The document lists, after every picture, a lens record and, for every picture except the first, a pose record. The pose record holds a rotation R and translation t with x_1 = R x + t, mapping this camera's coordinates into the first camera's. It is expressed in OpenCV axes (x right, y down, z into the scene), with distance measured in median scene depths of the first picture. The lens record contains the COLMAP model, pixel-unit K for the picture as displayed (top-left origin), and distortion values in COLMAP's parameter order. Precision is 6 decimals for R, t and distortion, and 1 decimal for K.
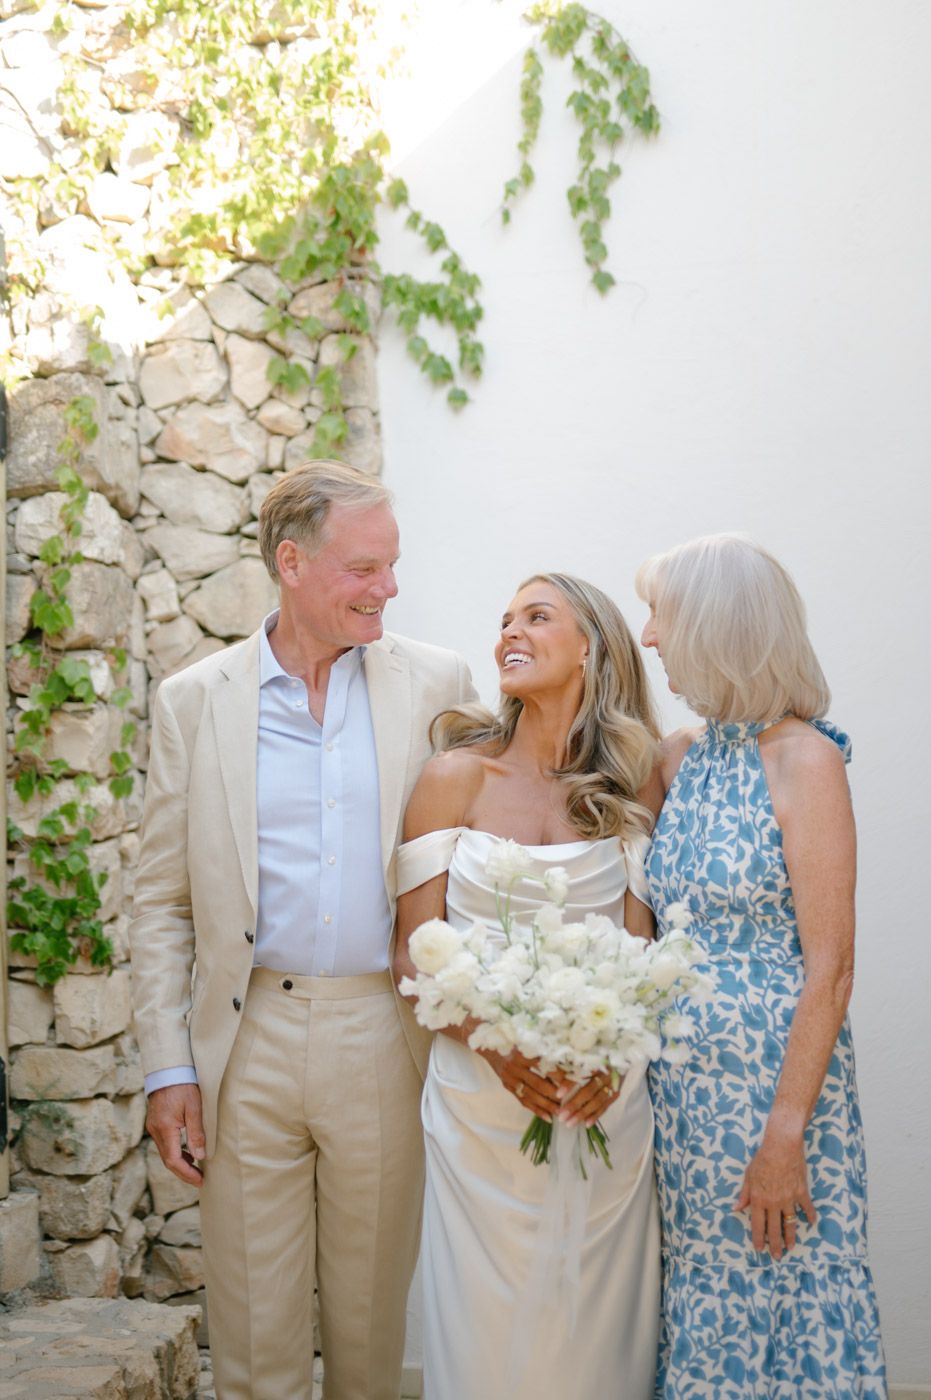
lens RADIAL K [[2035.9, 0, 467.0], [0, 2035.9, 701.6], [0, 0, 1]] dist [-0.005281, 0.000000]
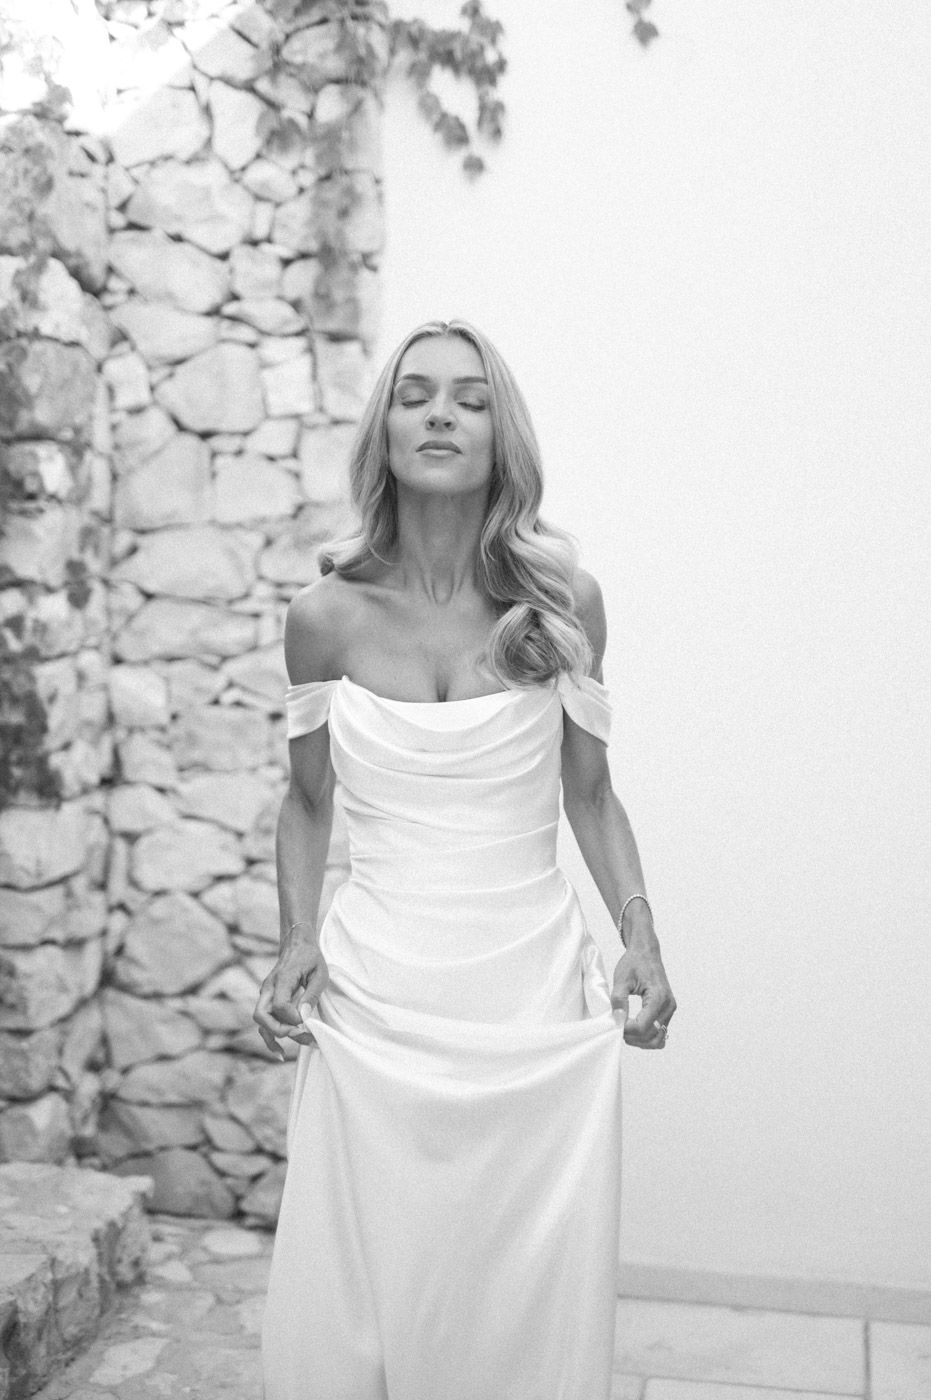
lens RADIAL K [[2035.9, 0, 465.4], [0, 2035.9, 697.9], [0, 0, 1]] dist [-0.005281, 0.000000]
pose [[0.999337, 0.035362, -0.008648, 0.007777], [-0.034486, 0.995674, 0.086276, 0.002750], [0.011661, -0.085920, 0.996234, 0.115879]]
